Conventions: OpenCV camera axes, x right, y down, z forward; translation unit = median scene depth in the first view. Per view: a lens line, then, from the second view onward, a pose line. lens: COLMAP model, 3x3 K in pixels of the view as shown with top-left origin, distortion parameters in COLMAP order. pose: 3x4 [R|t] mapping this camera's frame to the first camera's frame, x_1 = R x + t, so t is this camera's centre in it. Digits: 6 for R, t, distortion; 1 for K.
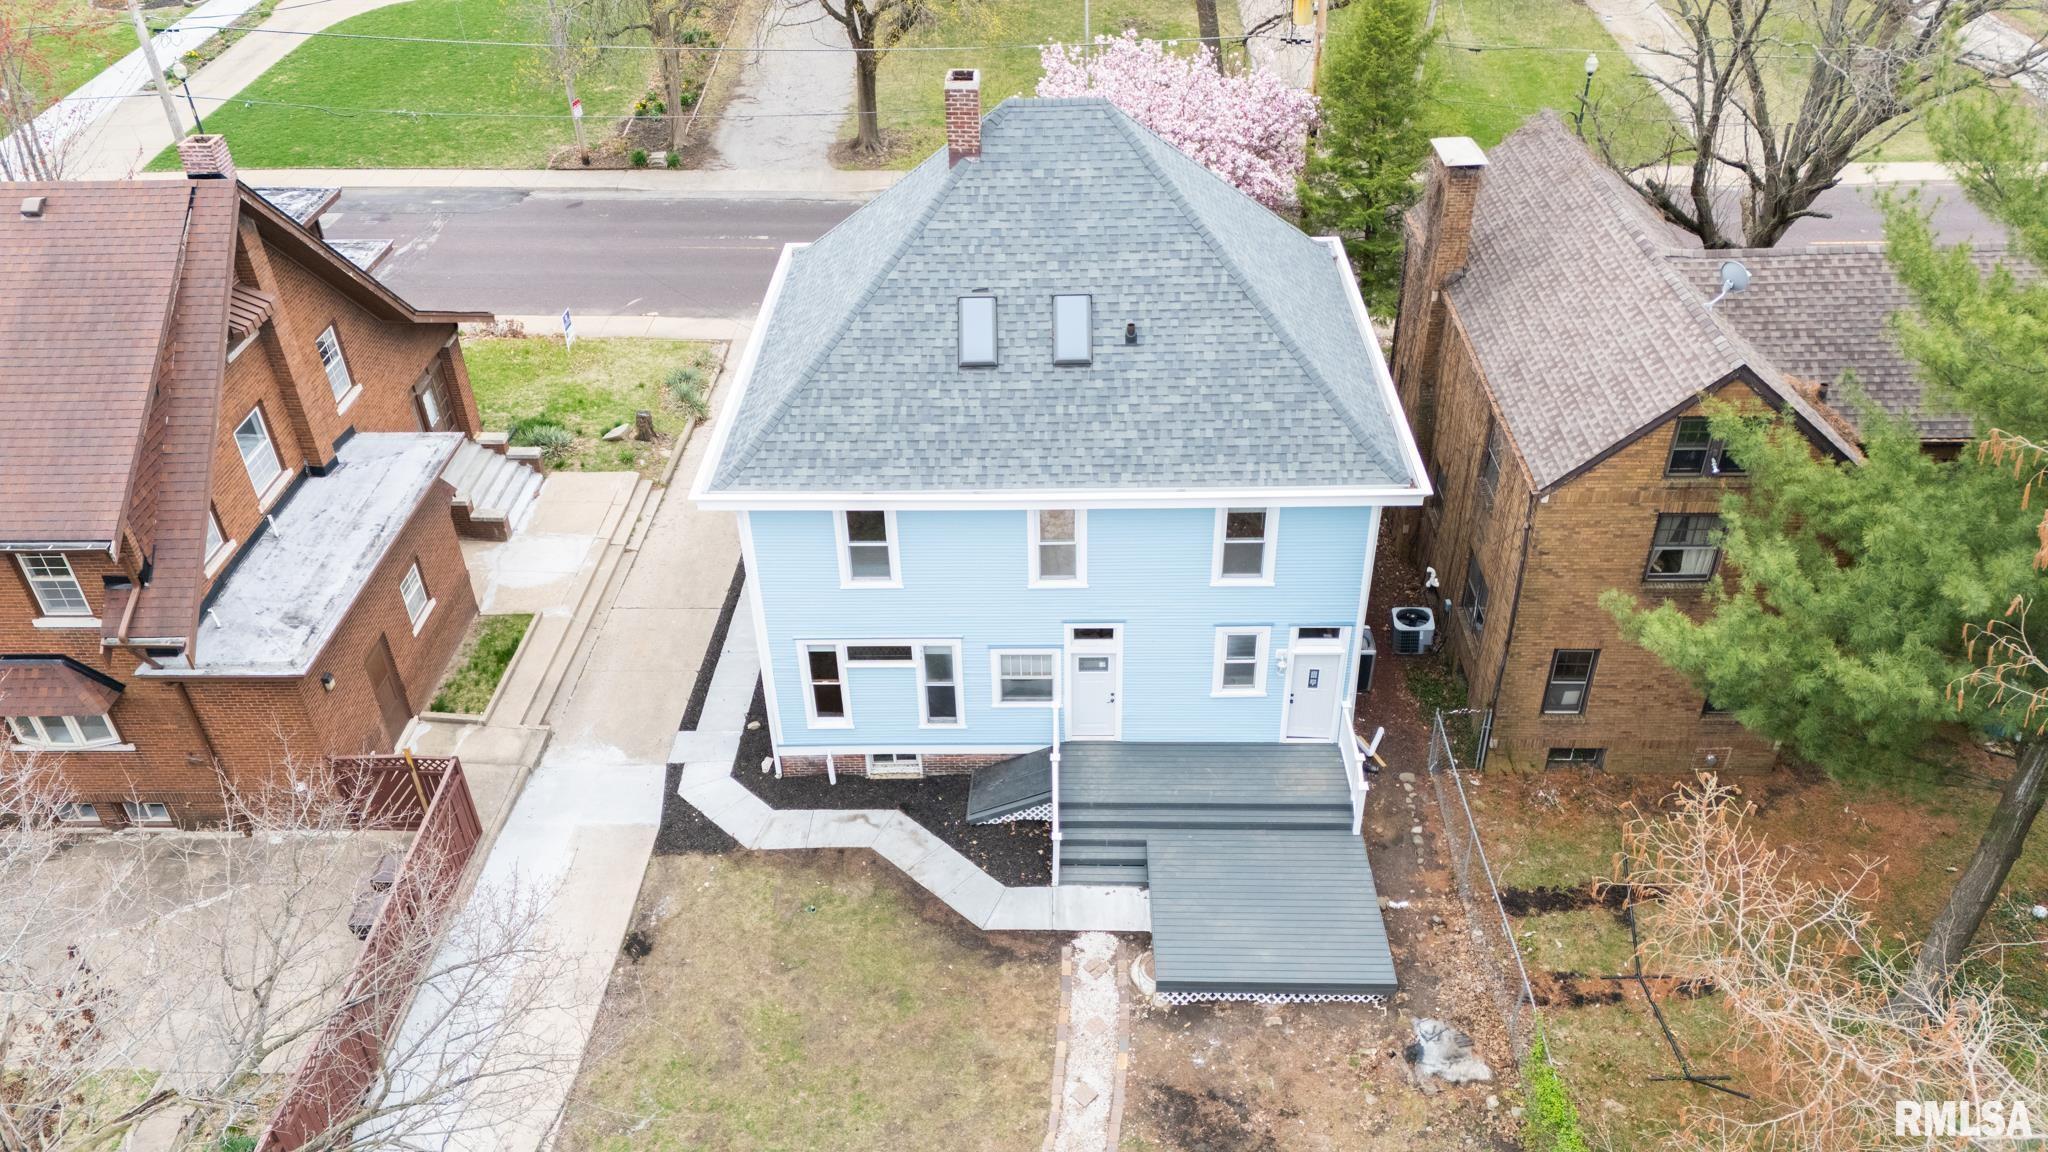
lens RADIAL K [[1500.7, 0, 1025.2], [0, 1500.7, 574.1], [0, 0, 1]] dist [0.065492, -0.011843]
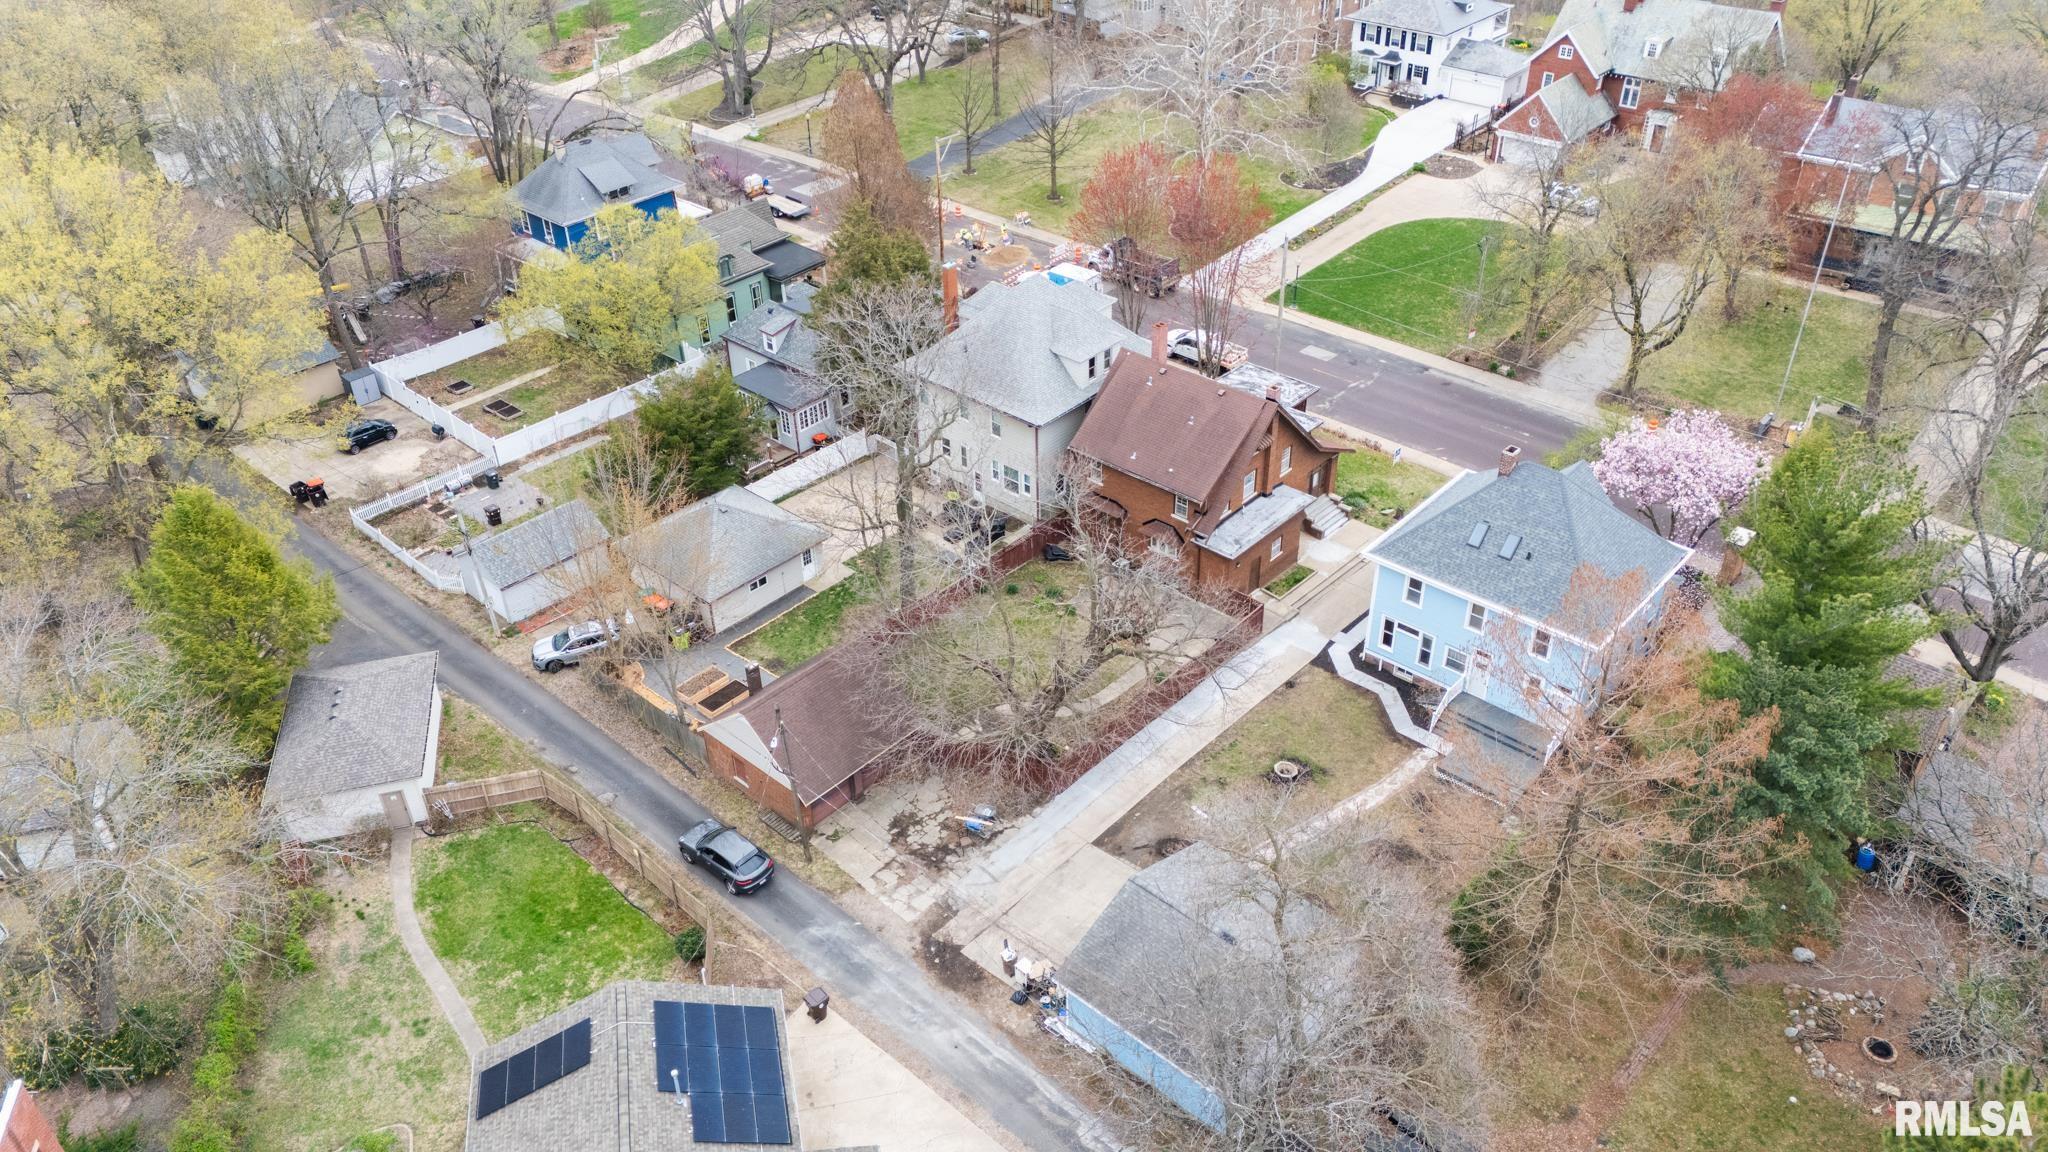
lens RADIAL K [[1500.7, 0, 1026.2], [0, 1500.7, 573.2], [0, 0, 1]] dist [0.065492, -0.011843]
pose [[0.761638, 0.376613, -0.527323, 0.760541], [-0.374512, 0.919927, 0.116085, -0.097178], [0.528818, 0.109074, 0.841698, -1.645416]]
